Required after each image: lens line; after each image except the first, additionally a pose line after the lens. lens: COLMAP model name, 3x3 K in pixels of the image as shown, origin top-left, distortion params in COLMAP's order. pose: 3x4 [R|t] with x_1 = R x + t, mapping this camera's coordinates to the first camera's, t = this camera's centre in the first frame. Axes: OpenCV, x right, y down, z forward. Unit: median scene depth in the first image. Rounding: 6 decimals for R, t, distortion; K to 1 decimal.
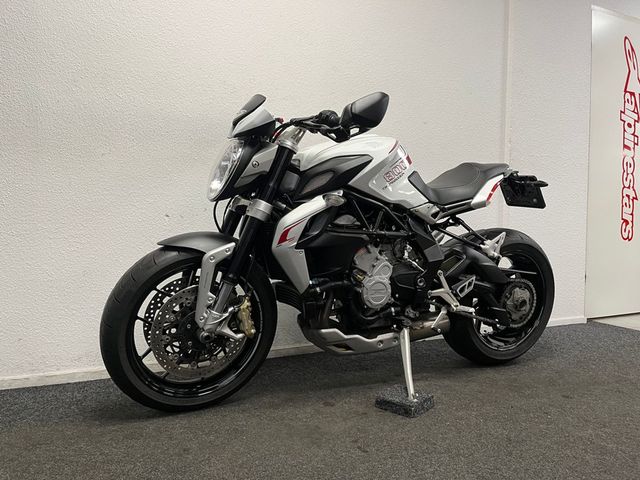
lens RADIAL K [[485.3, 0, 313.8], [0, 485.3, 232.0], [0, 0, 1]] dist [0.056348, -0.077209]
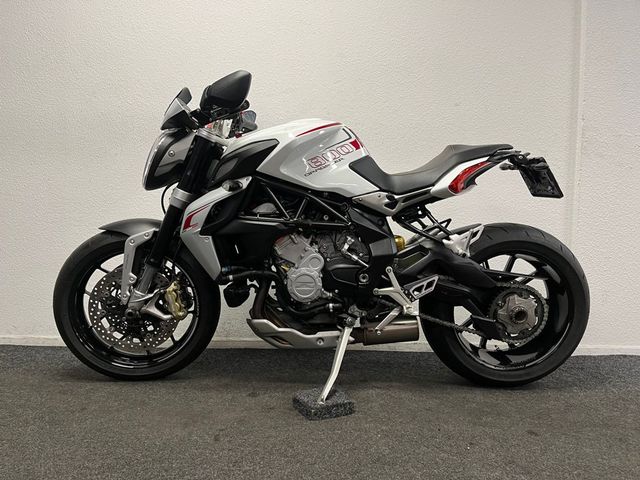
lens RADIAL K [[485.3, 0, 313.9], [0, 485.3, 239.5], [0, 0, 1]] dist [0.056348, -0.077209]
pose [[0.915930, 0.022861, -0.400686, 0.494733], [-0.023107, 0.999724, 0.004216, 0.029022], [0.400672, 0.005397, 0.916206, 0.132314]]
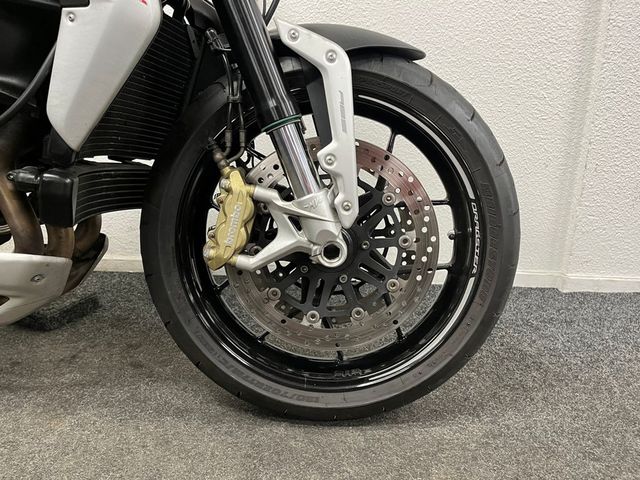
lens RADIAL K [[485.3, 0, 324.8], [0, 485.3, 242.9], [0, 0, 1]] dist [0.056348, -0.077209]
pose [[0.879239, 0.132444, -0.457599, 0.612673], [-0.021565, 0.970656, 0.239505, 0.078155], [0.475892, -0.200714, 0.856295, 0.764718]]
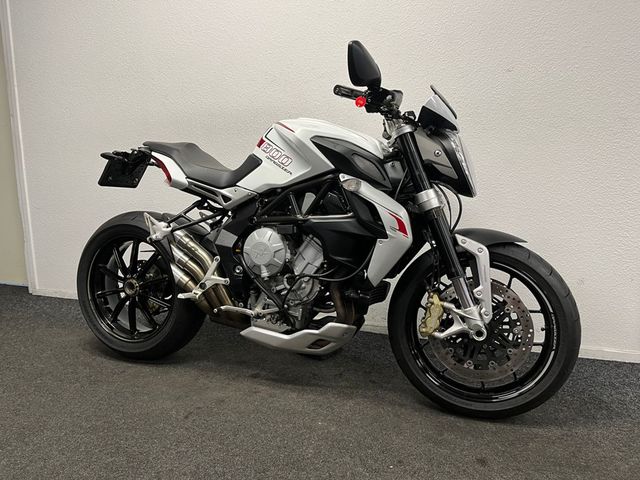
lens RADIAL K [[485.3, 0, 317.5], [0, 485.3, 238.8], [0, 0, 1]] dist [0.056348, -0.077209]
pose [[0.696361, 0.088845, -0.712171, 0.826668], [0.000467, 0.992252, 0.124243, -0.084379], [0.717692, -0.086850, 0.690924, 0.340823]]
